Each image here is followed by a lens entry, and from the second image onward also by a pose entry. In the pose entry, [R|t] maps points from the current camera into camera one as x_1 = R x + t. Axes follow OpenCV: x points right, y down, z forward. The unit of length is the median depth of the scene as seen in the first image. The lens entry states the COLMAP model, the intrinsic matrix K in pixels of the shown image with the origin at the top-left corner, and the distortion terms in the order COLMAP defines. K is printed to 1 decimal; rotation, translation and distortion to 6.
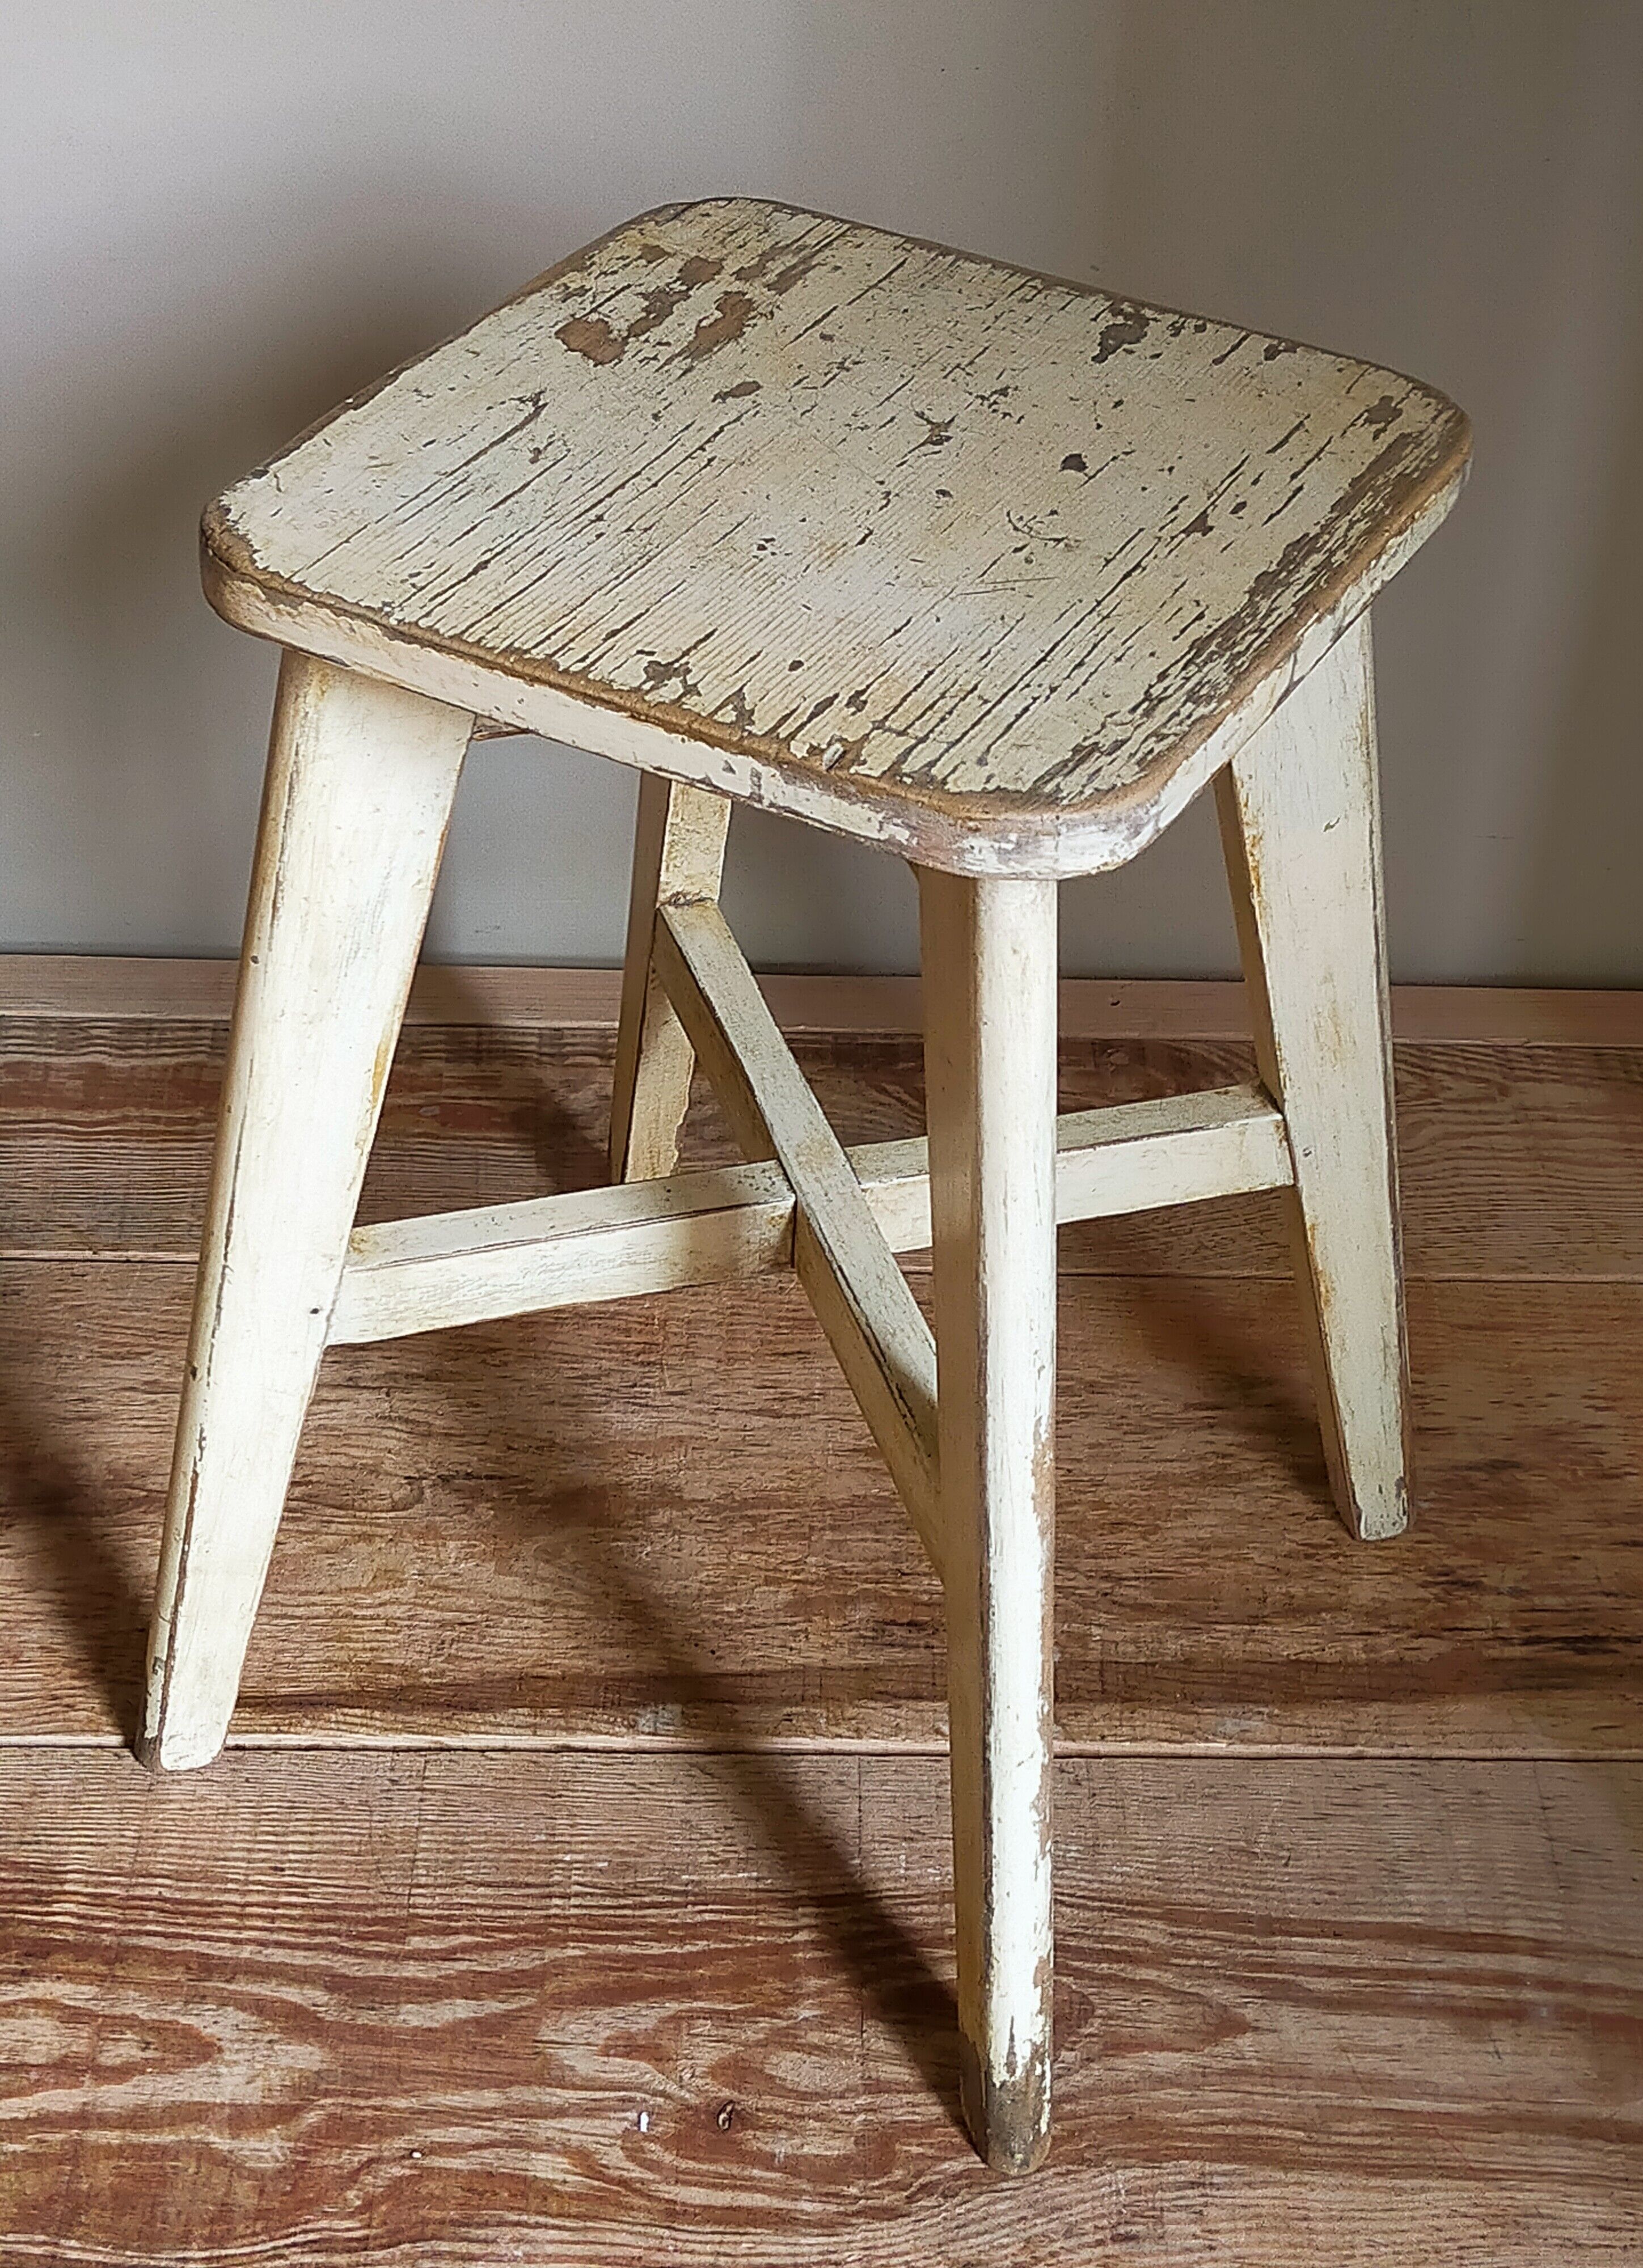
lens RADIAL K [[3316.0, 0, 840.9], [0, 3316.0, 1185.0], [0, 0, 1]] dist [0.115206, -0.191325]
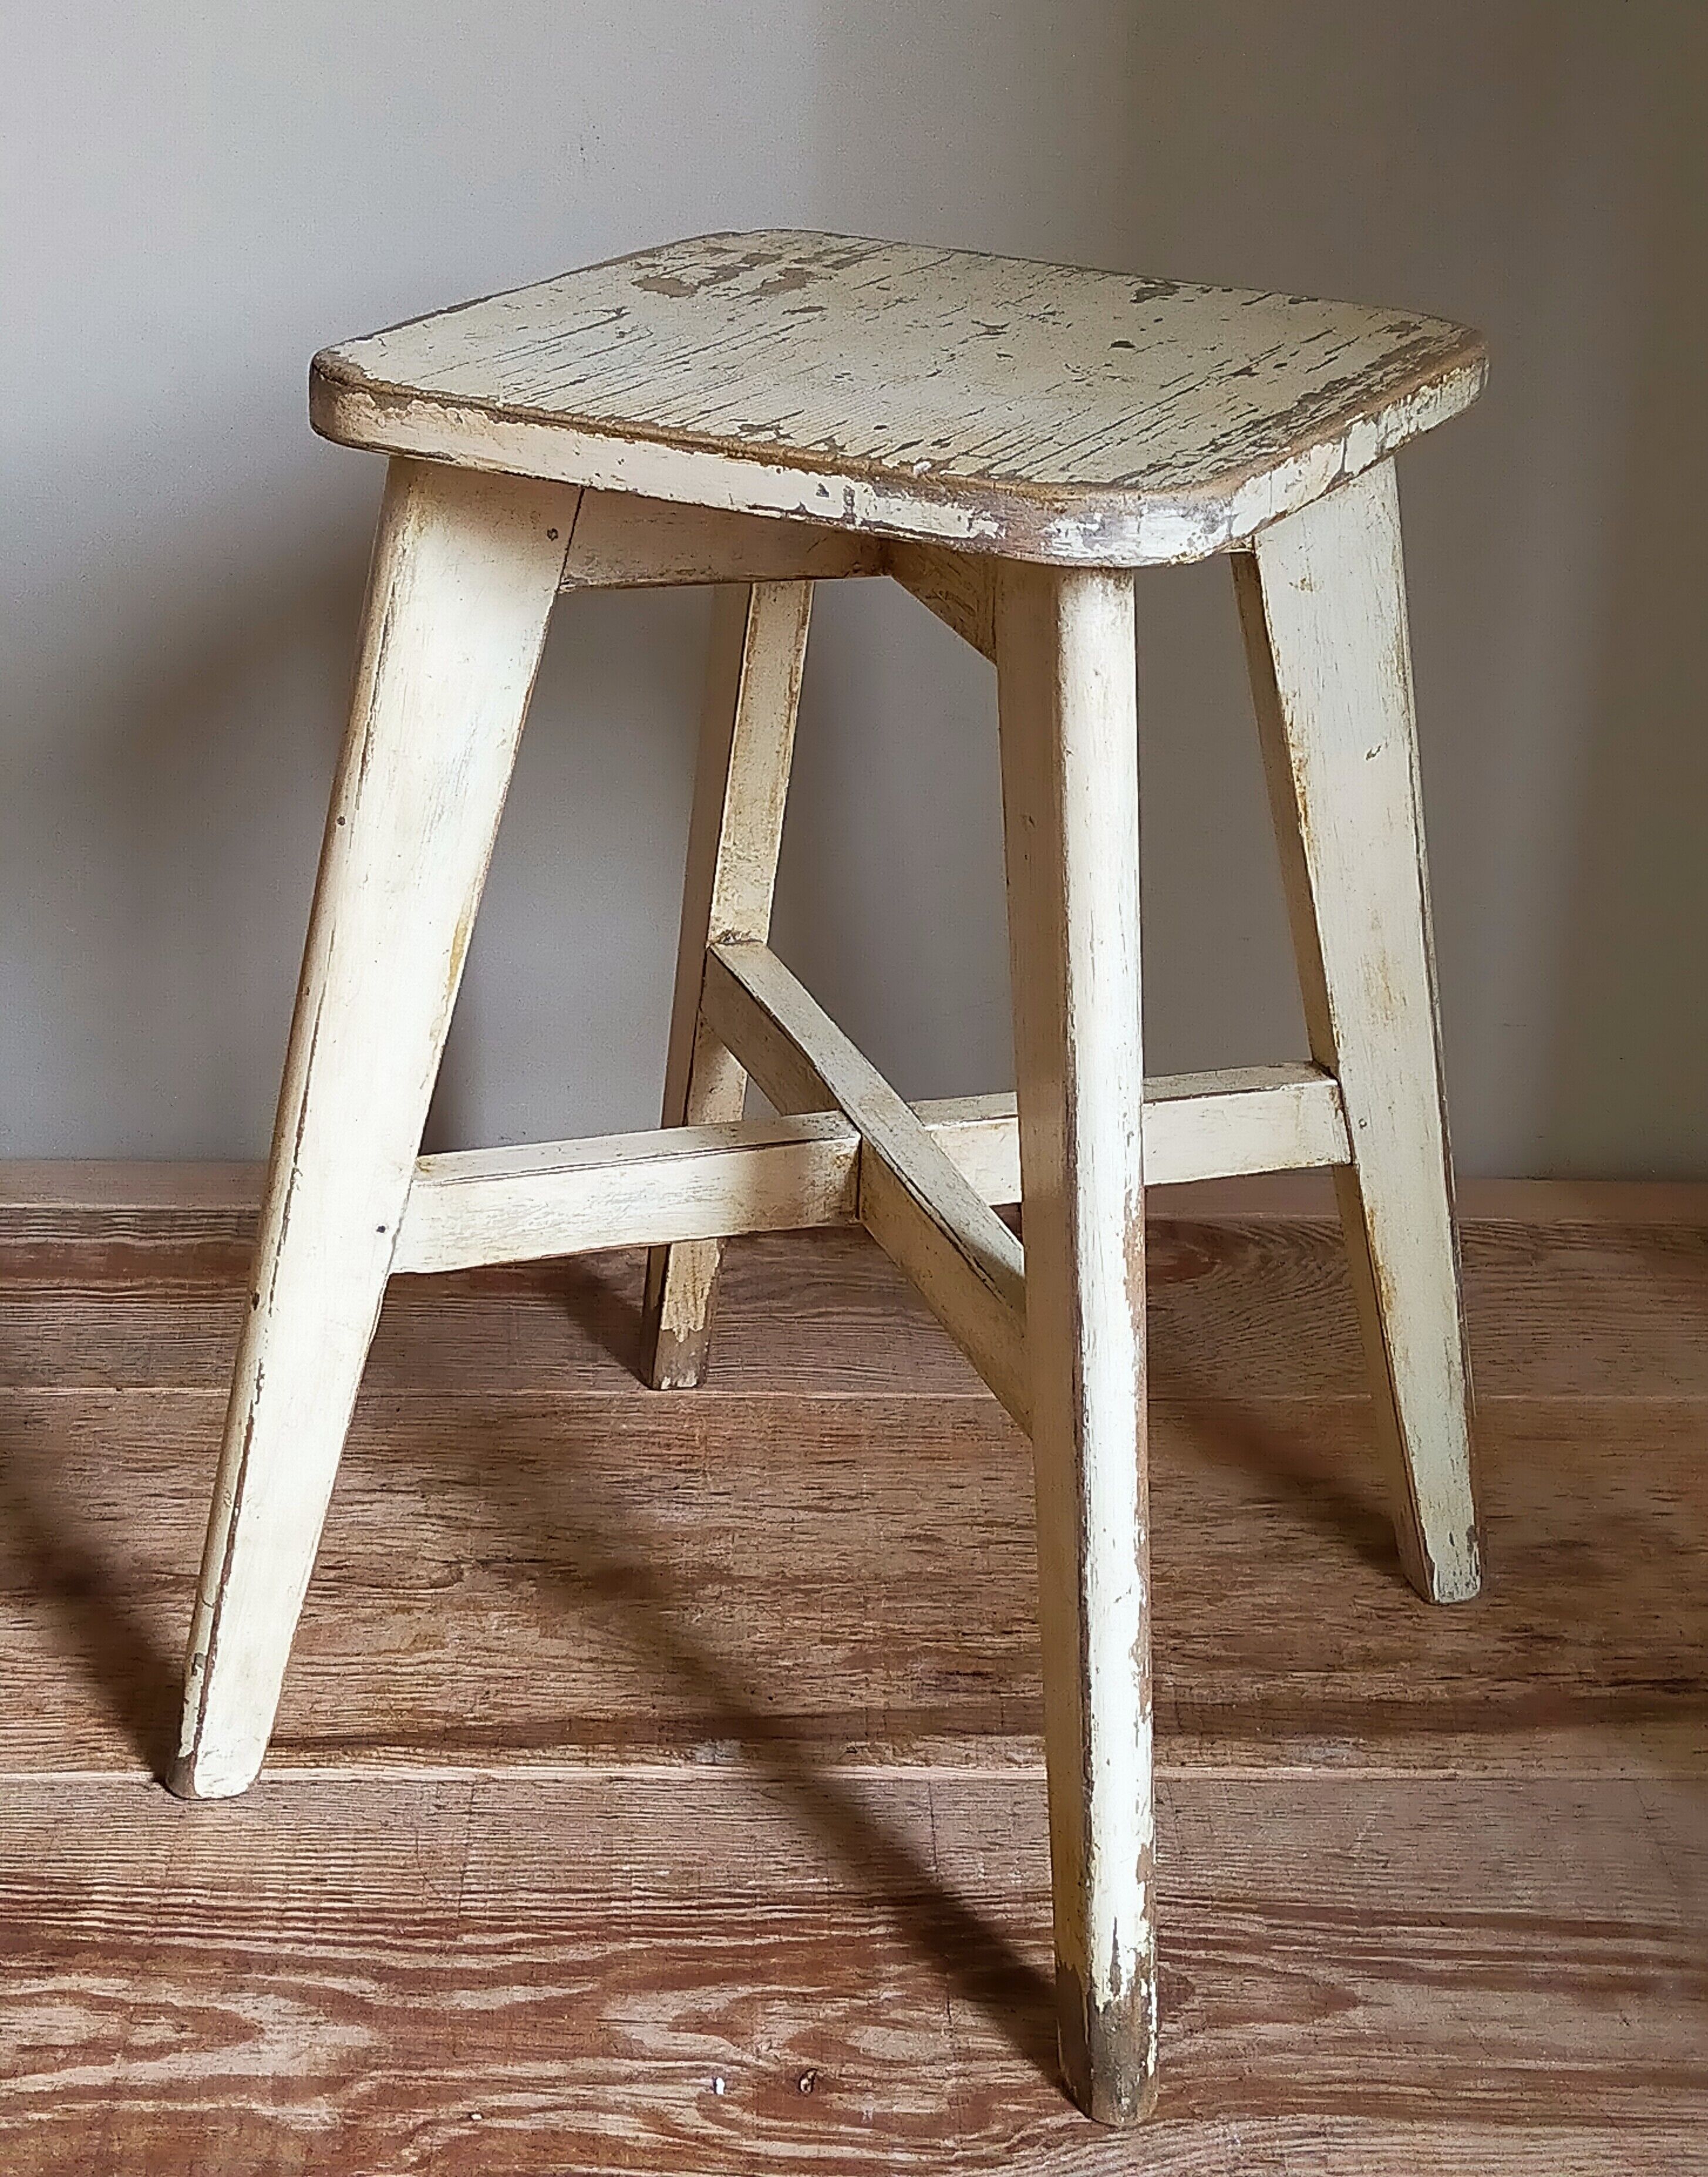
lens RADIAL K [[3431.4, 0, 873.8], [0, 3431.4, 1085.4], [0, 0, 1]] dist [0.121318, -0.225124]
pose [[0.999462, -0.014088, 0.029604, -0.039294], [0.021553, 0.962766, -0.269477, 0.262755], [-0.024706, 0.269970, 0.962552, -0.001824]]
